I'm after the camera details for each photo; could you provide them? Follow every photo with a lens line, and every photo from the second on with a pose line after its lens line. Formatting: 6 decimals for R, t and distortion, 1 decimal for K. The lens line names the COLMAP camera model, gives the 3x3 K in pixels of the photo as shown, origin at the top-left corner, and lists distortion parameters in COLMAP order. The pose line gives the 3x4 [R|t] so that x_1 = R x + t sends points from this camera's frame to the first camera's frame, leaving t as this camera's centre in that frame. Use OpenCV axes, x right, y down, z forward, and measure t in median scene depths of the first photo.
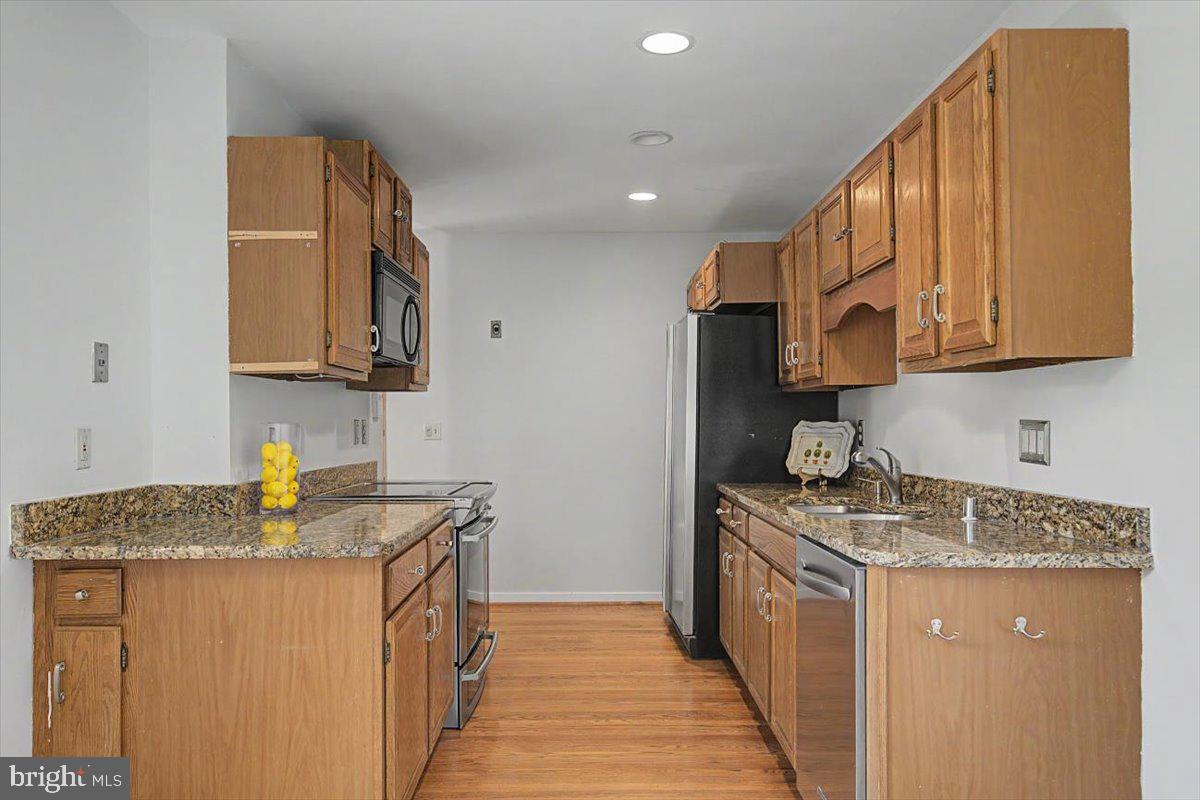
lens RADIAL K [[889.2, 0, 597.3], [0, 889.2, 403.7], [0, 0, 1]] dist [0.016437, 0.002956]
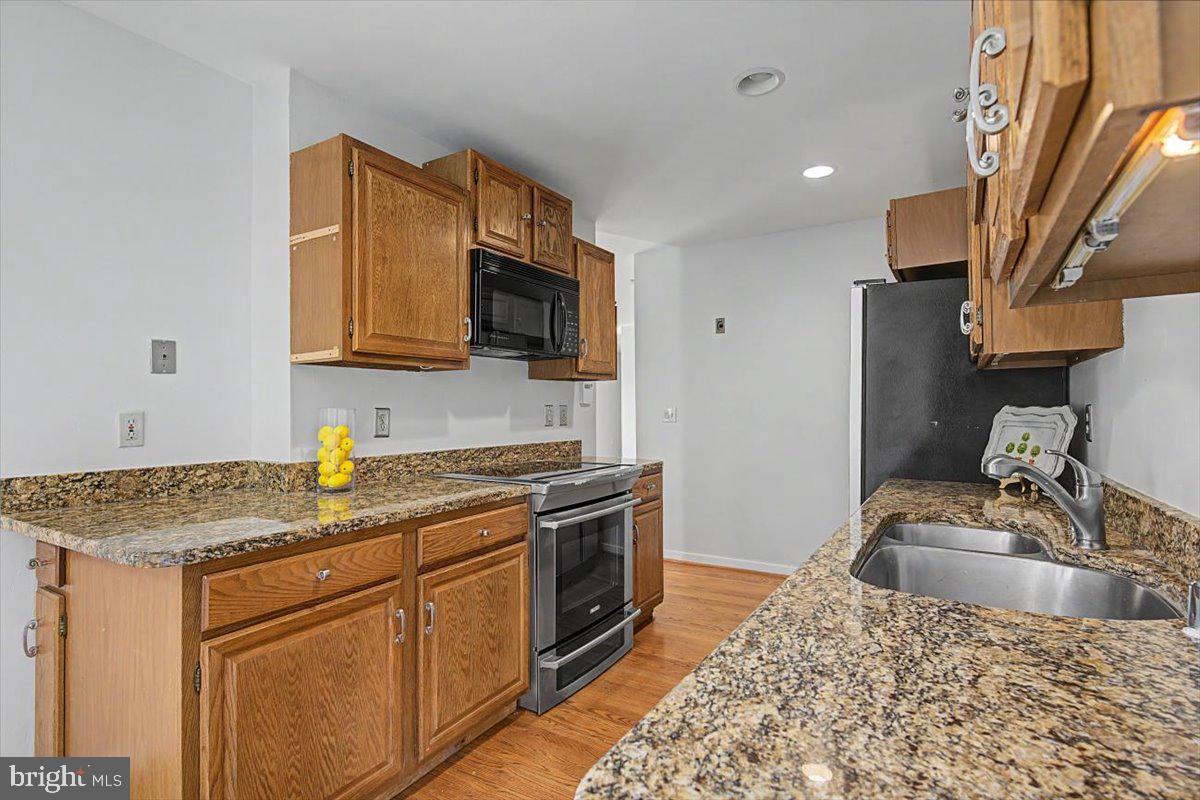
lens RADIAL K [[579.6, 0, 604.1], [0, 579.6, 393.0], [0, 0, 1]] dist [-0.002080, 0.000417]
pose [[0.851197, -0.012398, -0.524699, 0.264561], [0.010473, 0.999923, -0.006637, 0.010237], [0.524741, 0.000154, 0.851262, 0.511512]]
